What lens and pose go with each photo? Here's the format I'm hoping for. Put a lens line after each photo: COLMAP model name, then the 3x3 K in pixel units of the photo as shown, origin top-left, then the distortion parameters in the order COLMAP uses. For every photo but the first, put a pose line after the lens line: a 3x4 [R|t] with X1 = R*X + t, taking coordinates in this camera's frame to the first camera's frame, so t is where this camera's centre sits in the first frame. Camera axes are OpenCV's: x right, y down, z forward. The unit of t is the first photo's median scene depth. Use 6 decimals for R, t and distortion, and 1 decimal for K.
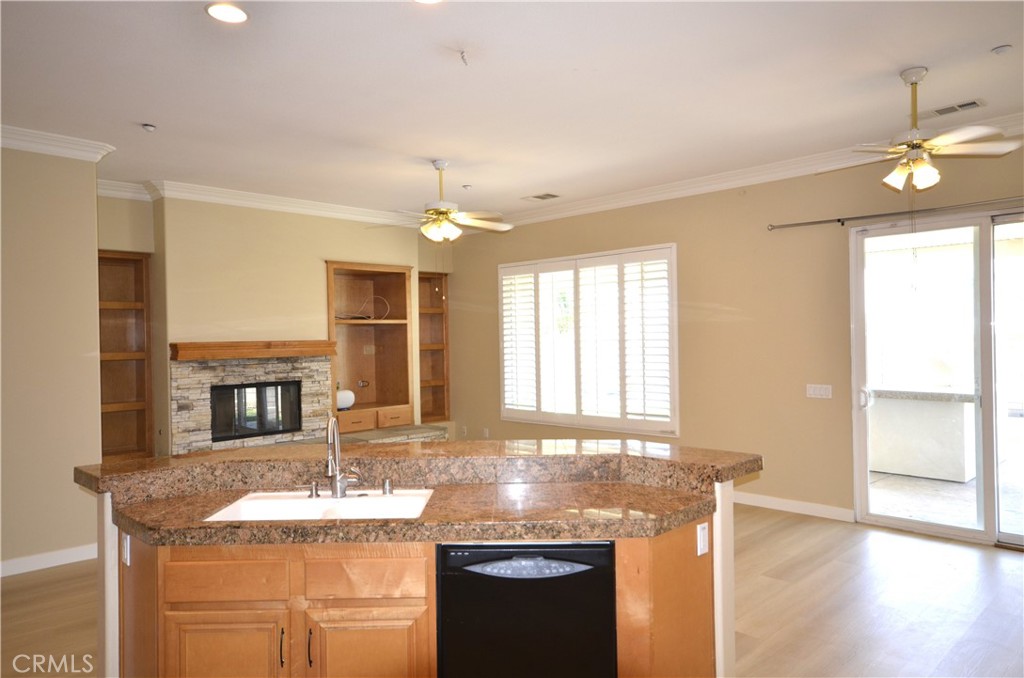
lens RADIAL K [[692.6, 0, 512.7], [0, 692.6, 339.1], [0, 0, 1]] dist [0.007188, 0.004484]
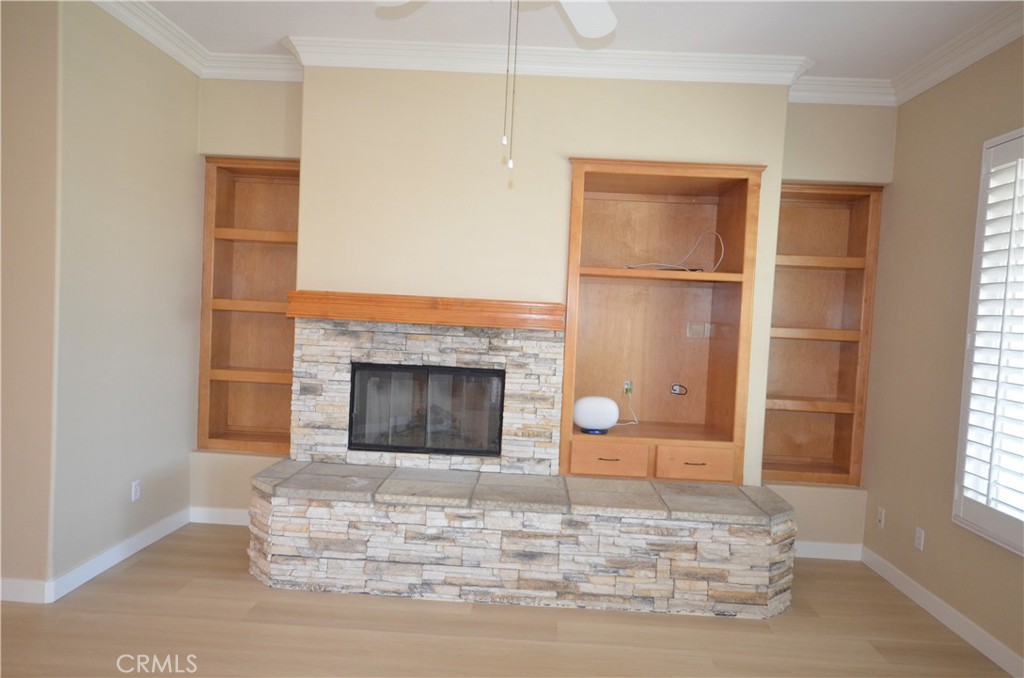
lens RADIAL K [[692.6, 0, 512.1], [0, 692.6, 336.4], [0, 0, 1]] dist [0.007188, 0.004484]
pose [[0.684036, 0.082676, -0.724748, 0.112910], [-0.064308, 0.996523, 0.052984, 0.001158], [0.726608, 0.010364, 0.686974, 0.615370]]
